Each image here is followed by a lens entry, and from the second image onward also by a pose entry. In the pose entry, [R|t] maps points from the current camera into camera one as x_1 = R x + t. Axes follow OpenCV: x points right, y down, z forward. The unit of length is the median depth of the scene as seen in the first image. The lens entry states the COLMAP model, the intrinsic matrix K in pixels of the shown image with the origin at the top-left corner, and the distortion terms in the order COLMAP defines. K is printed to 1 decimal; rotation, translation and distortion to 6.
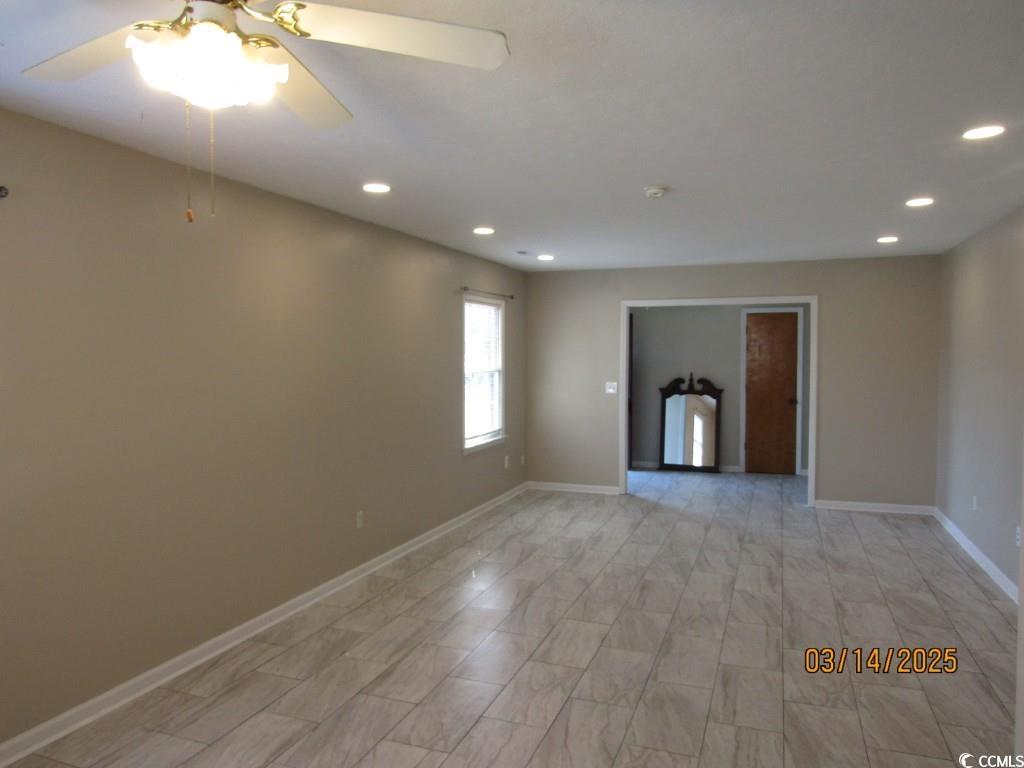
lens RADIAL K [[718.9, 0, 513.1], [0, 718.9, 389.0], [0, 0, 1]] dist [-0.022046, 0.007284]
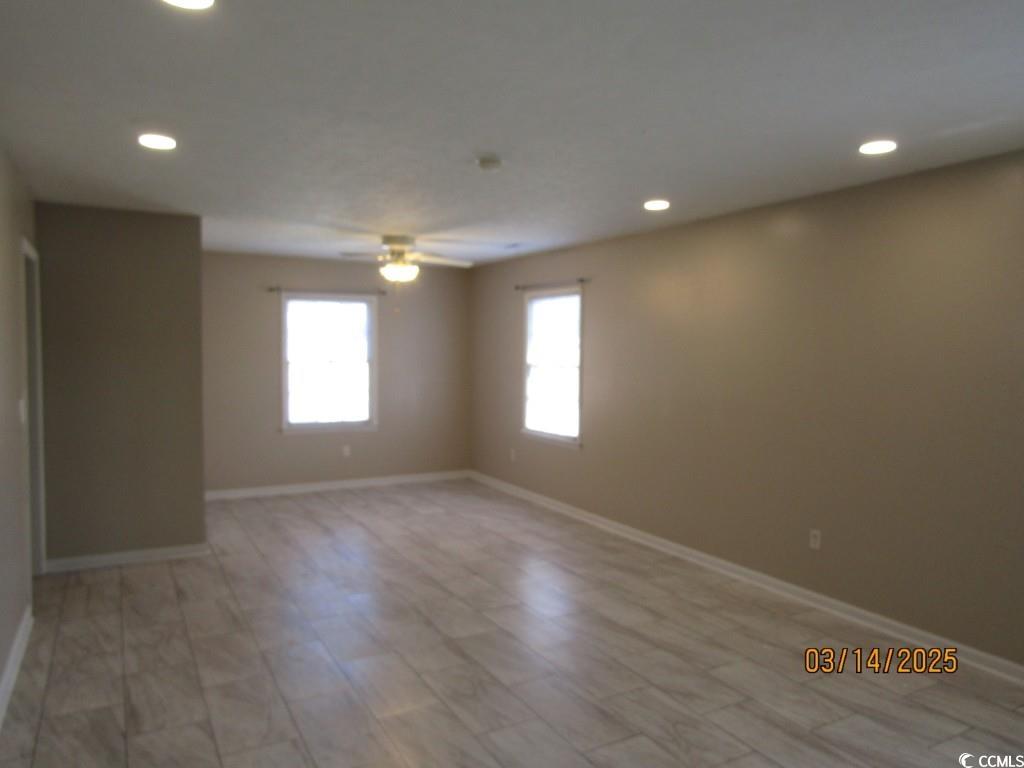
lens RADIAL K [[718.9, 0, 513.1], [0, 718.9, 389.0], [0, 0, 1]] dist [-0.022046, 0.007284]
pose [[-0.648928, 0.038367, -0.759882, 0.654617], [-0.046270, 0.994889, 0.089747, -0.059277], [0.759441, 0.093399, -0.643837, 1.220305]]
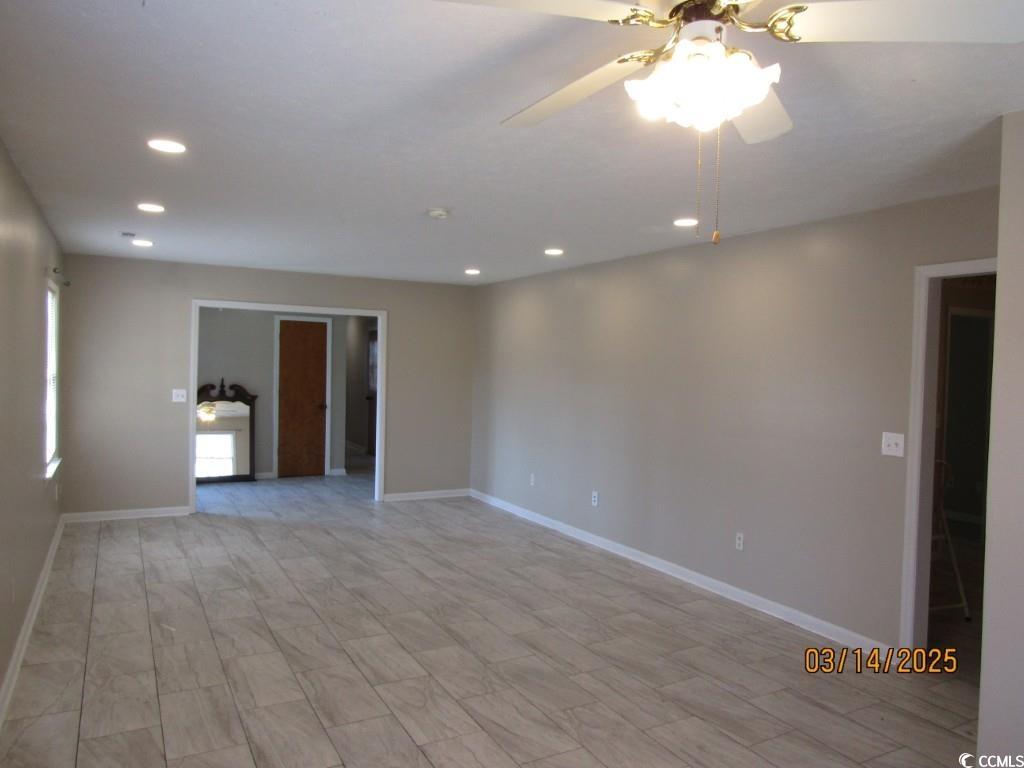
lens RADIAL K [[718.9, 0, 513.1], [0, 718.9, 389.0], [0, 0, 1]] dist [-0.022046, 0.007284]
pose [[0.650669, -0.005952, 0.759338, -0.407564], [0.009094, 0.999959, 0.000046, -0.009740], [-0.759307, 0.006876, 0.650697, 0.168261]]
